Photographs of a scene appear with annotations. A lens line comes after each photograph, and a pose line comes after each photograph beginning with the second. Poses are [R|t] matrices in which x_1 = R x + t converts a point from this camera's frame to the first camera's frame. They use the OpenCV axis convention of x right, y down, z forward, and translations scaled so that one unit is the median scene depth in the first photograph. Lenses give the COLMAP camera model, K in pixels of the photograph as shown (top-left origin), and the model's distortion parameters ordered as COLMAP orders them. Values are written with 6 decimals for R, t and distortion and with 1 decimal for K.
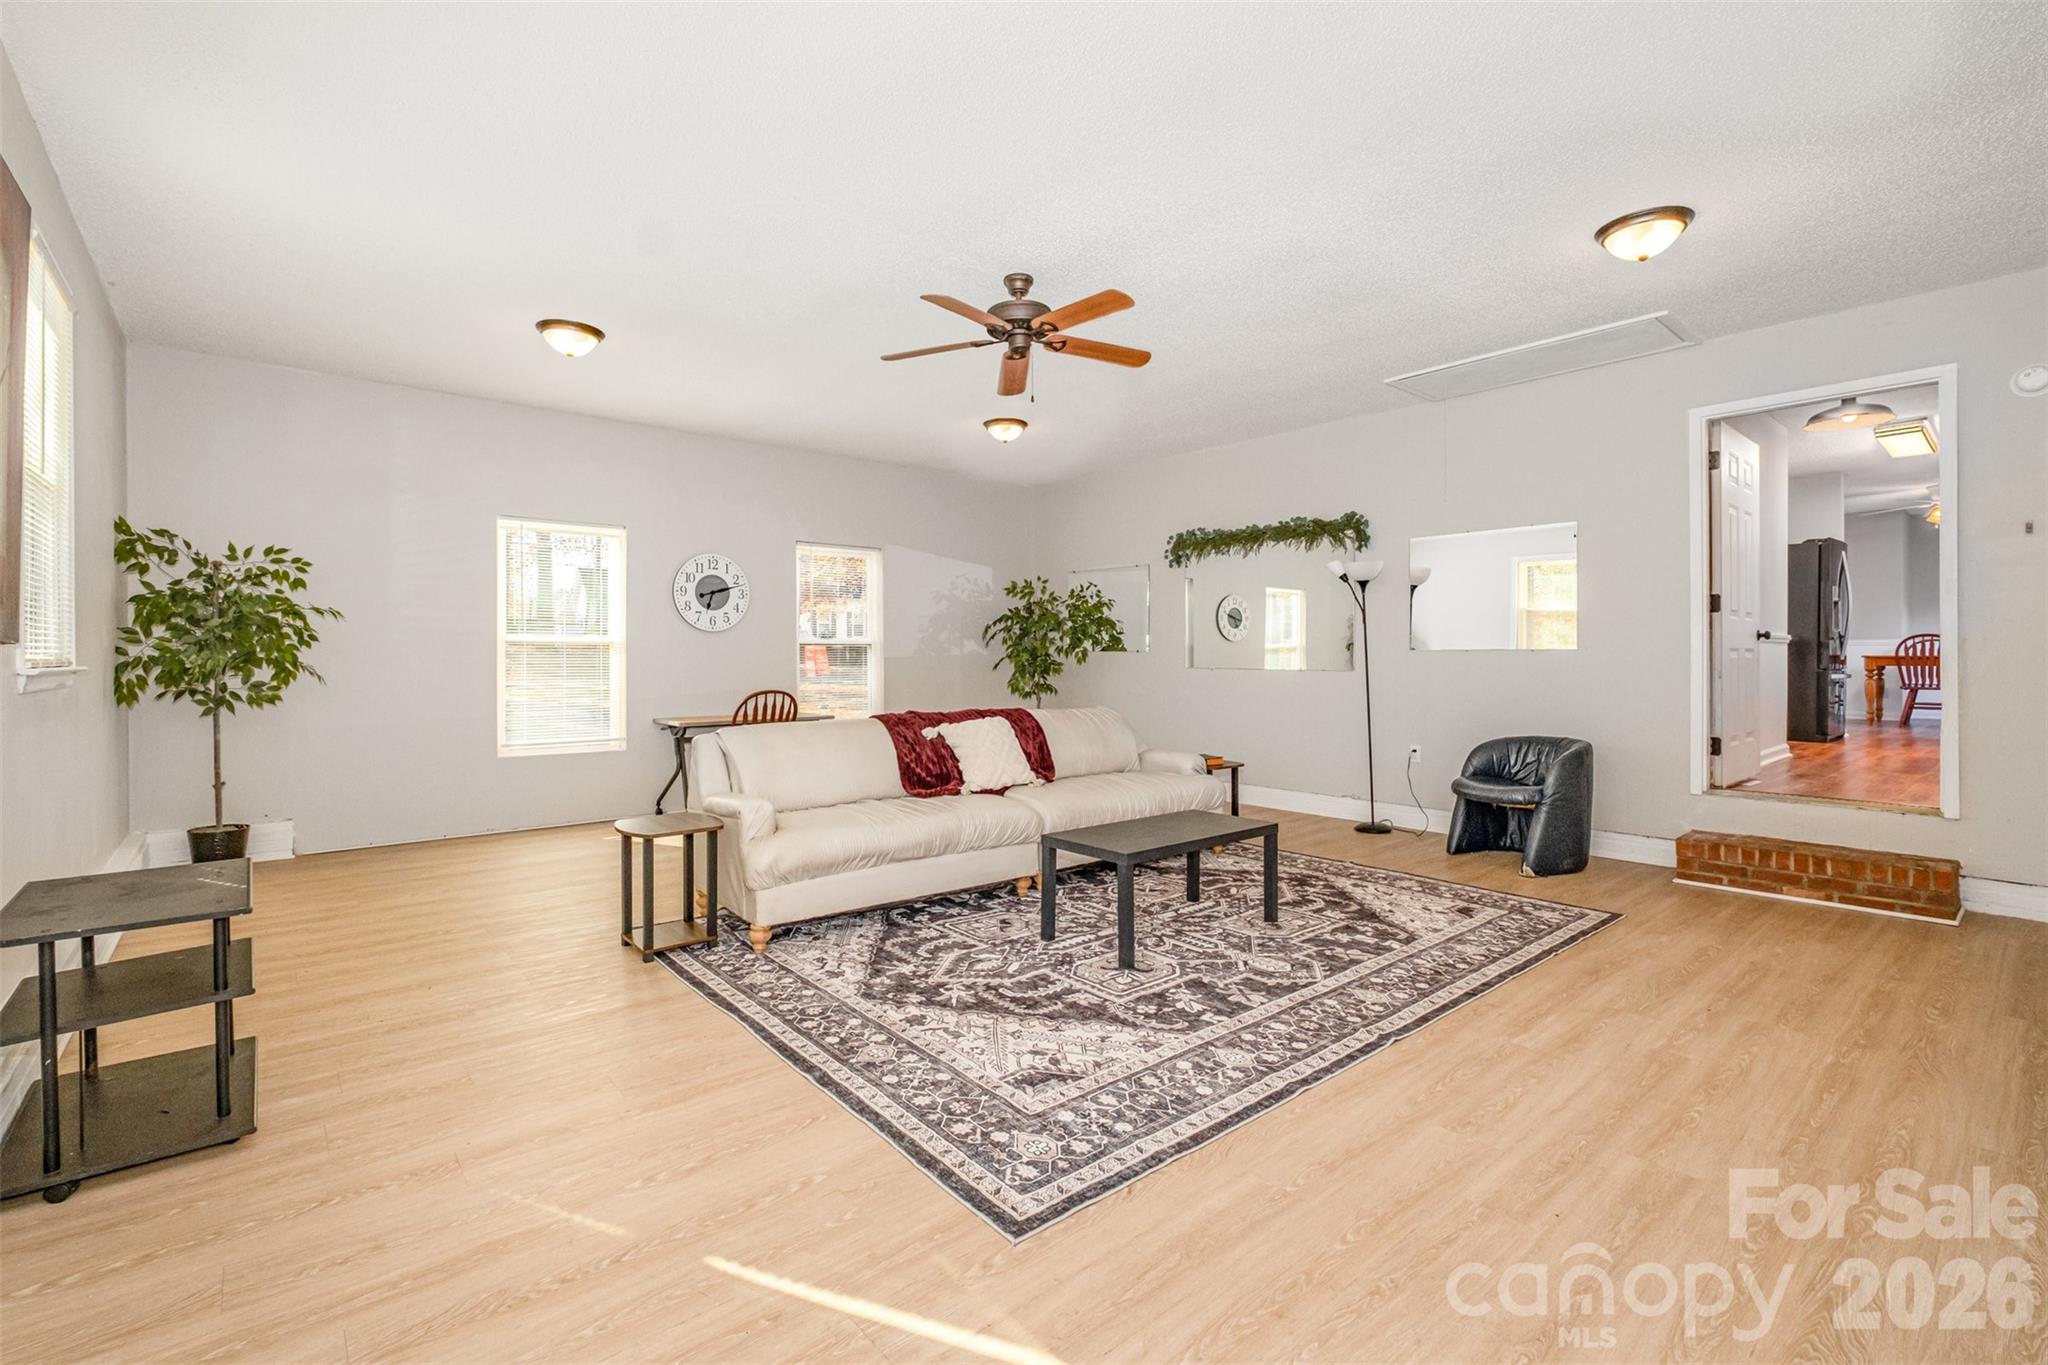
lens RADIAL K [[904.0, 0, 1010.0], [0, 904.0, 666.1], [0, 0, 1]] dist [-0.002266, 0.000691]
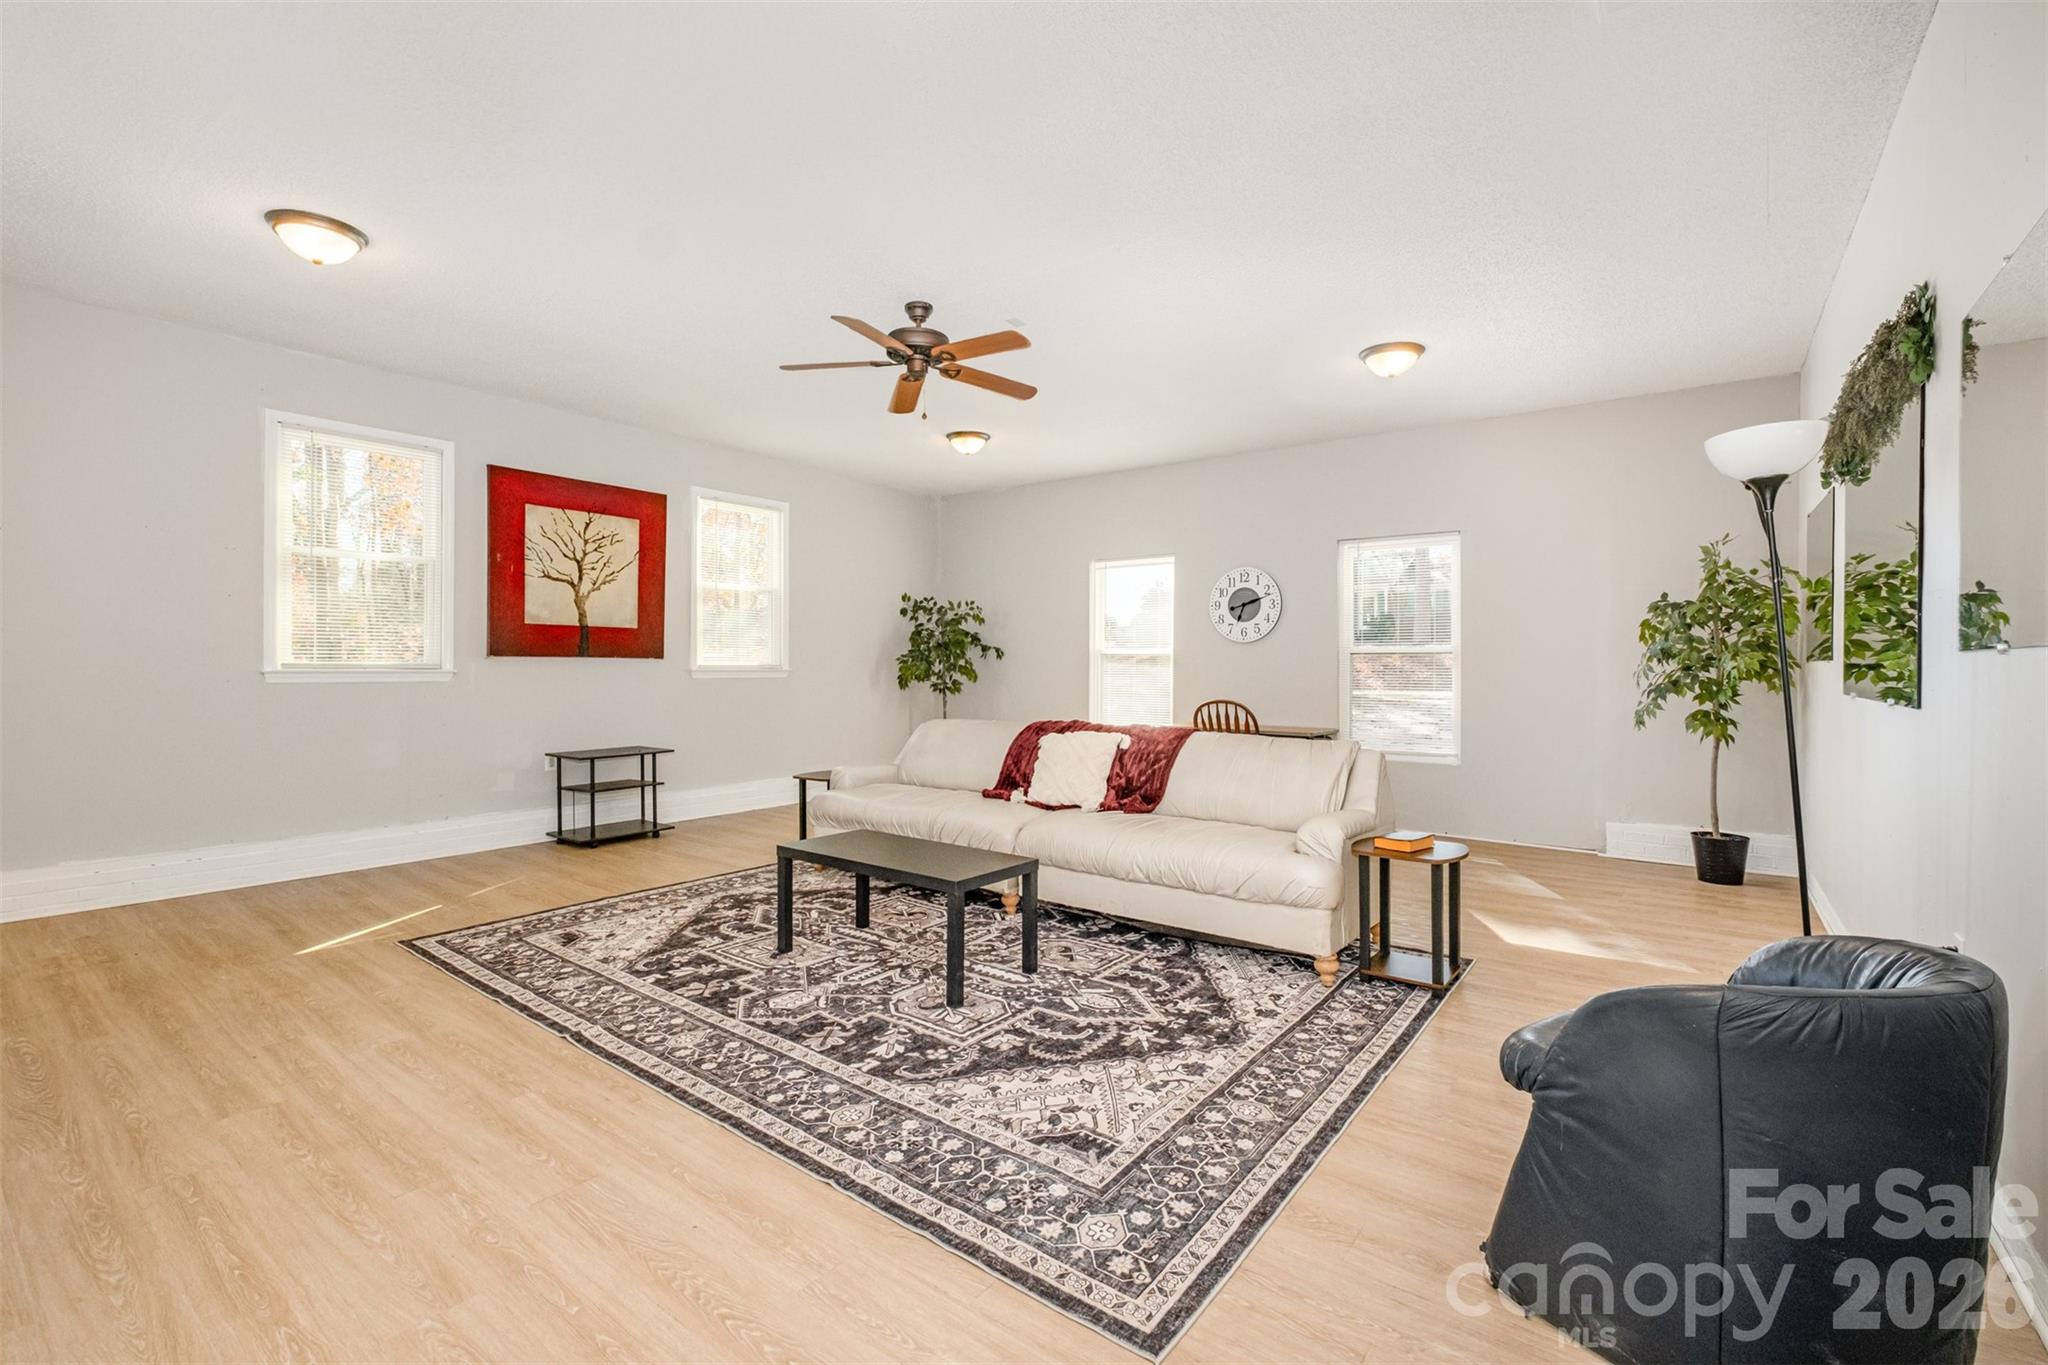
lens RADIAL K [[904.0, 0, 1006.9], [0, 904.0, 672.4], [0, 0, 1]] dist [-0.002266, 0.000691]
pose [[0.205932, 0.009088, -0.978524, 1.233657], [-0.015667, 0.999859, 0.005989, -0.011540], [0.978441, 0.014098, 0.206046, 1.026905]]
